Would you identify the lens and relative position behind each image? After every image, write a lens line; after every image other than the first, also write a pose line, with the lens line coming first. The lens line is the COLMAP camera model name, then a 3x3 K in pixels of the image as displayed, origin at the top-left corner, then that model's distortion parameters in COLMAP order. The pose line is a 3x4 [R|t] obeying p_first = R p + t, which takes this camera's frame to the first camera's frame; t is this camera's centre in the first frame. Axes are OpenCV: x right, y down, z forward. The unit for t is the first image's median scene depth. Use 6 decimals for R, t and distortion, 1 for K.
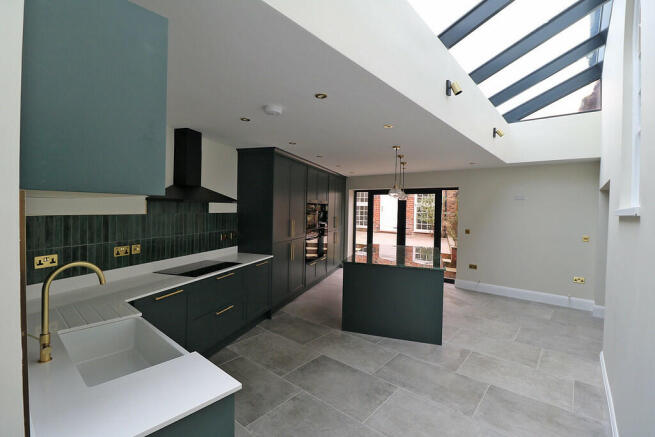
lens RADIAL K [[303.7, 0, 322.1], [0, 303.7, 215.9], [0, 0, 1]] dist [-0.012815, -0.006153]
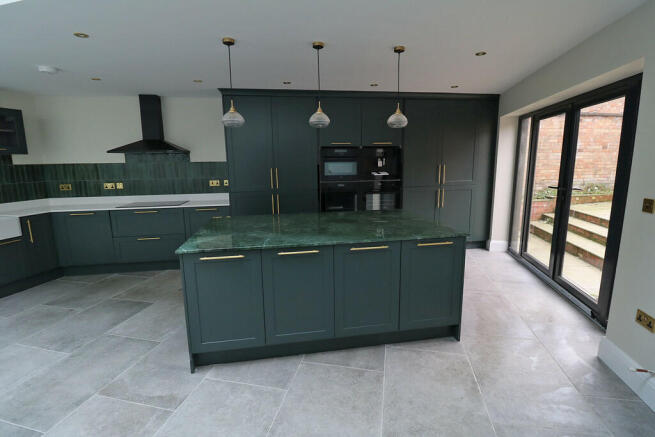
lens RADIAL K [[303.7, 0, 329.9], [0, 303.7, 211.9], [0, 0, 1]] dist [-0.012815, -0.006153]
pose [[0.469173, 0.118881, -0.875068, 1.156907], [0.001155, 0.990814, 0.135225, 0.032788], [0.883105, -0.064455, 0.464726, 1.125456]]
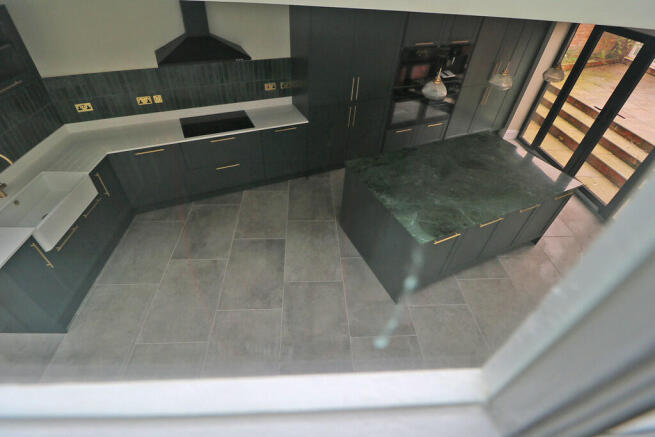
lens RADIAL K [[303.7, 0, 325.7], [0, 303.7, 216.2], [0, 0, 1]] dist [-0.012815, -0.006153]
pose [[0.690362, 0.497462, -0.525292, 0.658144], [-0.057408, 0.761457, 0.645668, -0.322200], [0.721183, -0.415589, 0.554239, 0.570197]]
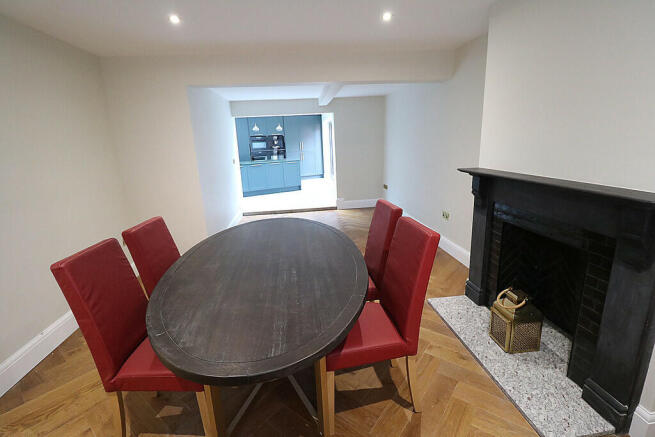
lens RADIAL K [[303.7, 0, 325.9], [0, 303.7, 218.5], [0, 0, 1]] dist [-0.012815, -0.006153]
pose [[0.718071, 0.117459, -0.685986, 2.899533], [0.041963, 0.976555, 0.211137, 0.139856], [0.694704, -0.180398, 0.696307, -0.170785]]
